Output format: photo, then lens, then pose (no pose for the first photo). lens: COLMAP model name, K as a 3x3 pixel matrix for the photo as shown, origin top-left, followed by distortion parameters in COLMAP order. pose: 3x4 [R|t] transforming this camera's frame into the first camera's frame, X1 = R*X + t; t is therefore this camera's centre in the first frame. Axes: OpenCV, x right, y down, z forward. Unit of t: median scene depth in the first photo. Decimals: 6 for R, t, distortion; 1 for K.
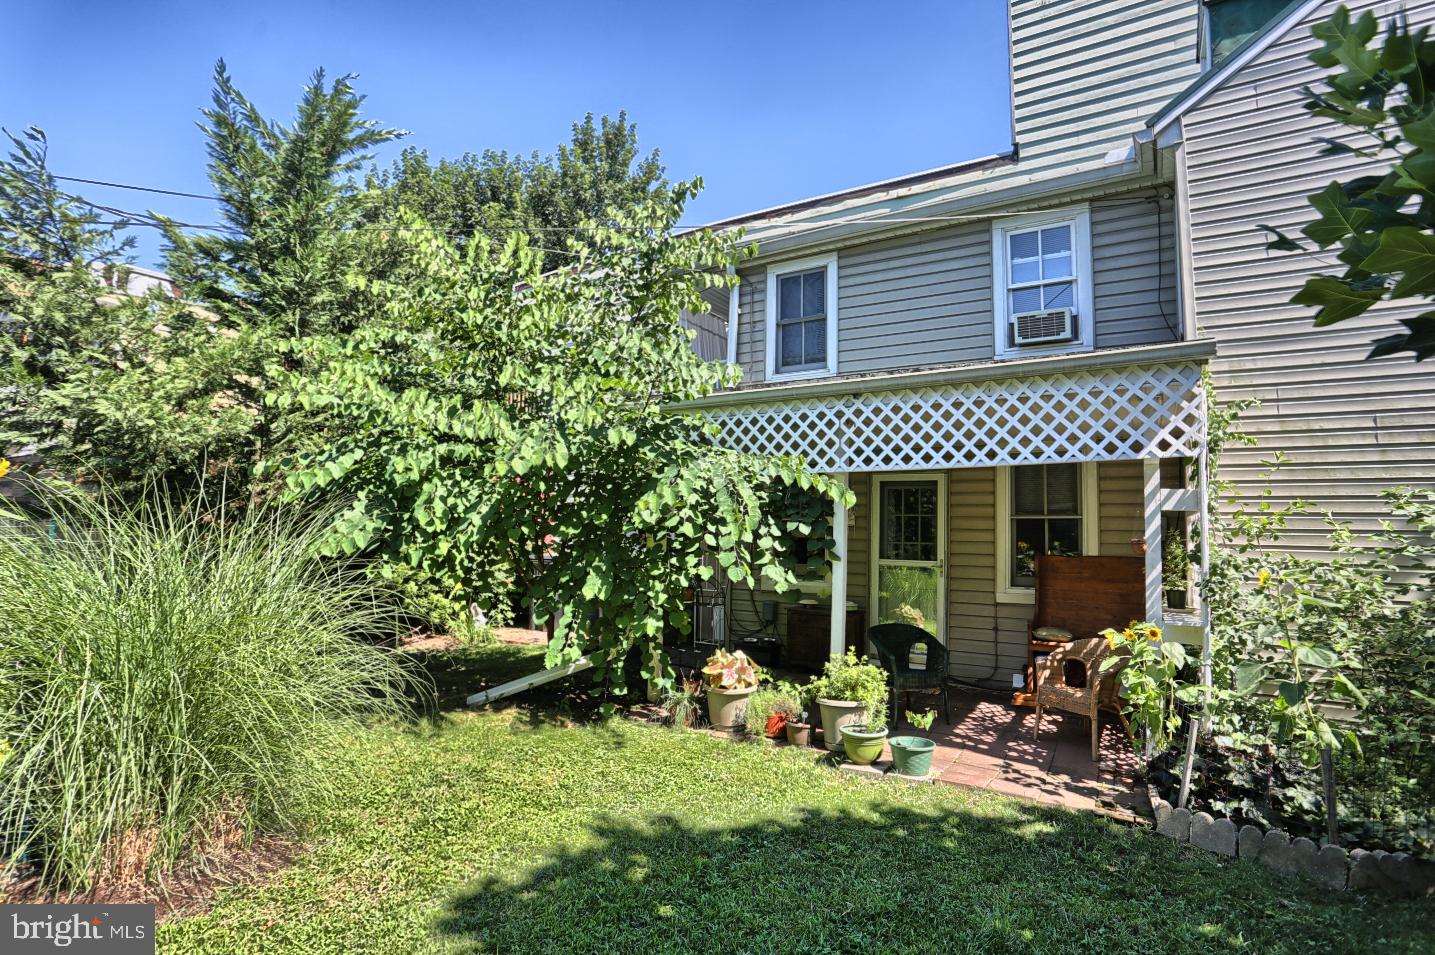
lens RADIAL K [[719.9, 0, 718.3], [0, 719.9, 478.2], [0, 0, 1]] dist [-0.047876, 0.018155]
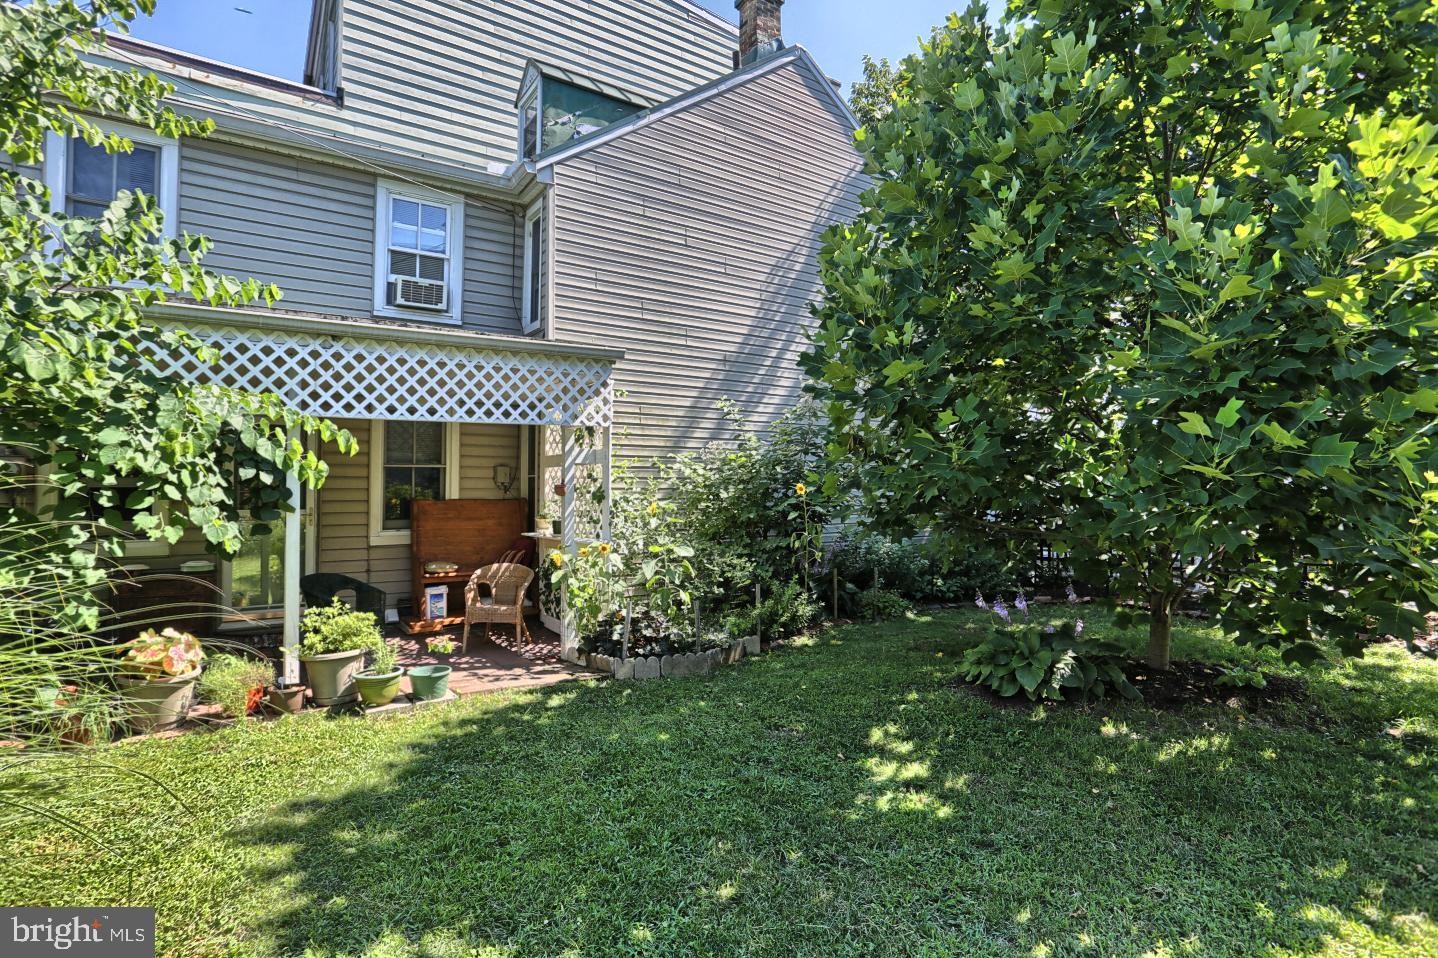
lens RADIAL K [[721.4, 0, 720.3], [0, 721.4, 481.7], [0, 0, 1]] dist [-0.047876, 0.018155]
pose [[0.405534, -0.010027, 0.914025, -0.469911], [-0.061543, 0.997371, 0.038246, 0.008488], [-0.912006, -0.071762, 0.403850, 0.140988]]
